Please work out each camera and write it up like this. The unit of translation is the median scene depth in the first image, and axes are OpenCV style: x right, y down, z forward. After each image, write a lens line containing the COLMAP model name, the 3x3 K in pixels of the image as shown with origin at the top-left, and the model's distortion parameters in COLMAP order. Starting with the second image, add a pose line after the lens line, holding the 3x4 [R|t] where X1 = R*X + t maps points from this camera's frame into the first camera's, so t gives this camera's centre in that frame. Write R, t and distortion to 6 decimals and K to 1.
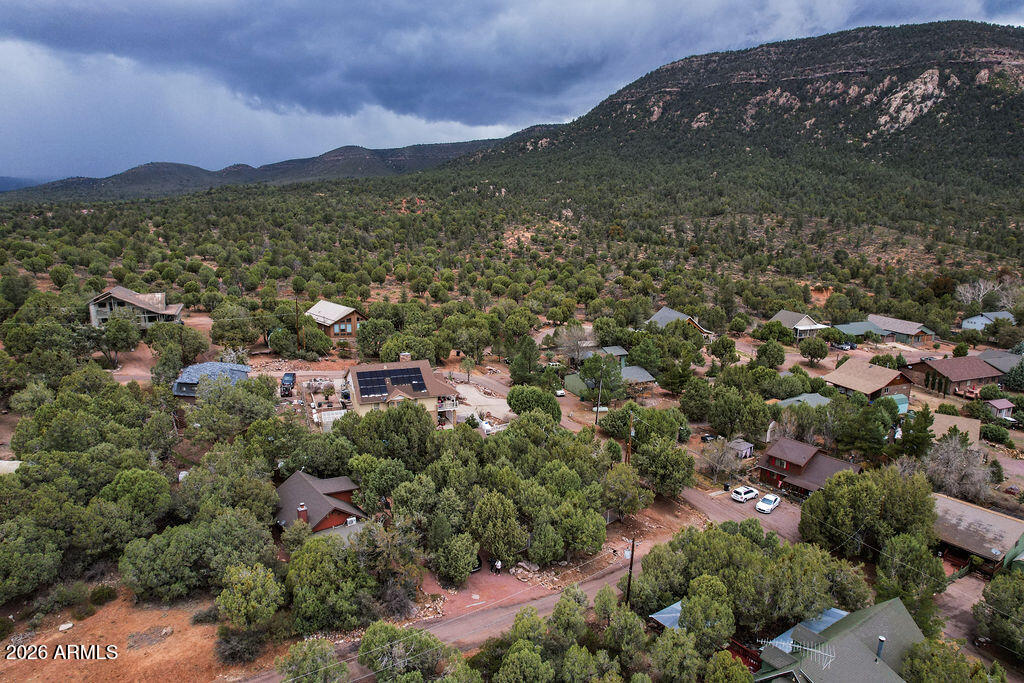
lens RADIAL K [[641.4, 0, 508.8], [0, 641.4, 334.0], [0, 0, 1]] dist [-0.065299, 0.048340]
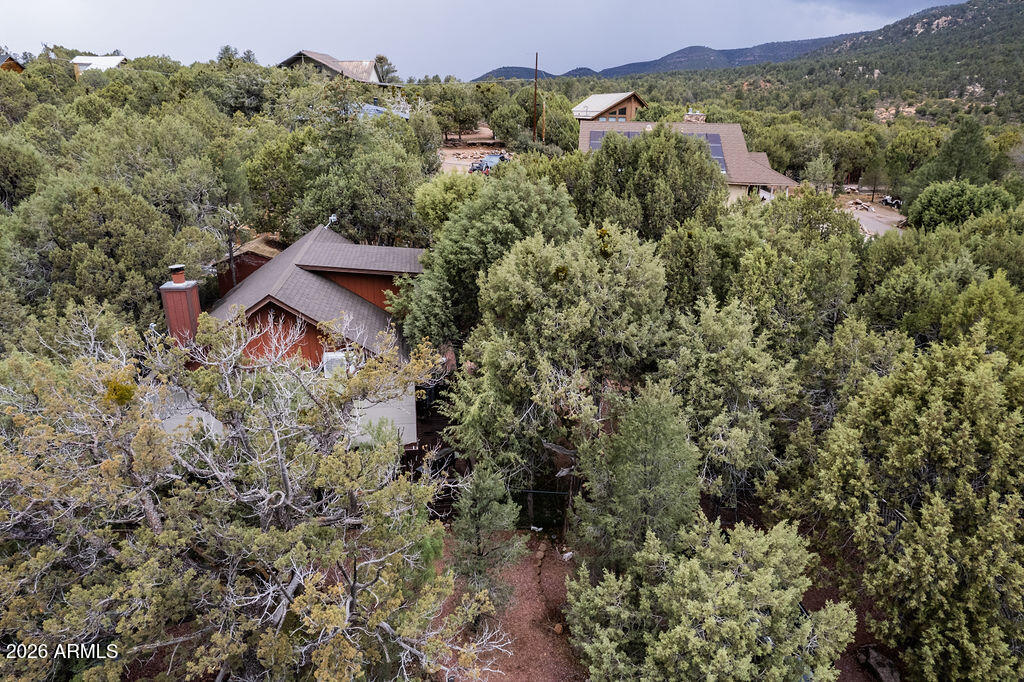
lens RADIAL K [[641.4, 0, 506.9], [0, 641.4, 339.1], [0, 0, 1]] dist [-0.065299, 0.048340]
pose [[0.876648, 0.155744, -0.455228, -0.032128], [-0.090117, 0.982565, 0.162616, 0.125470], [0.472617, -0.101533, 0.875399, 0.426579]]
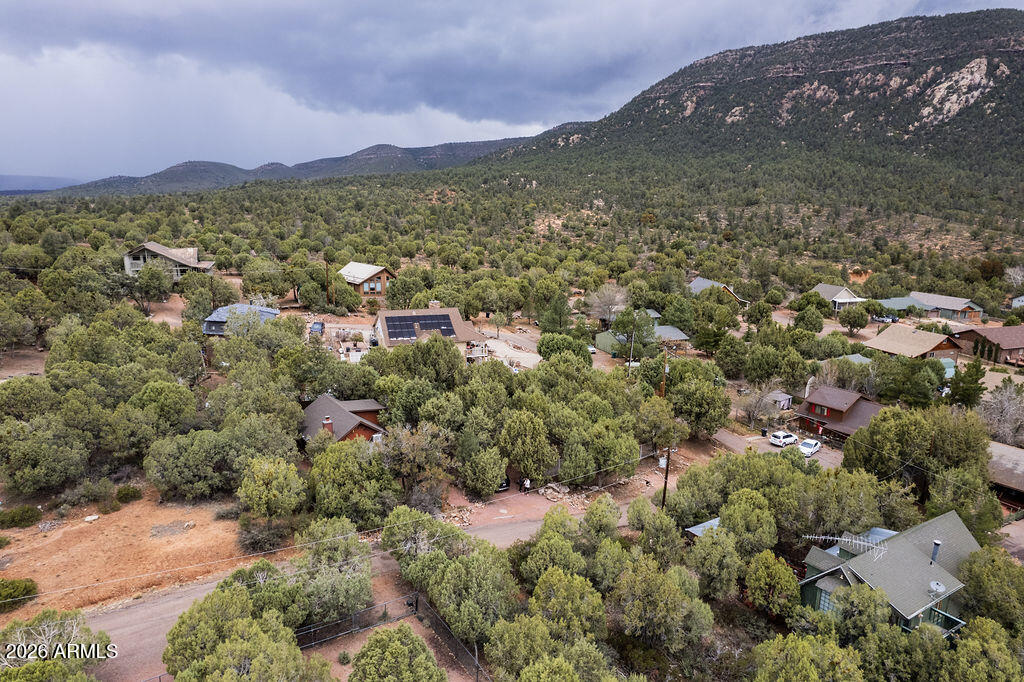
lens RADIAL K [[641.4, 0, 508.9], [0, 641.4, 336.9], [0, 0, 1]] dist [-0.065299, 0.048340]
pose [[0.998898, 0.007740, -0.046285, -0.000560], [-0.007479, 0.999955, 0.005808, 0.071468], [0.046328, -0.005455, 0.998911, 0.015944]]
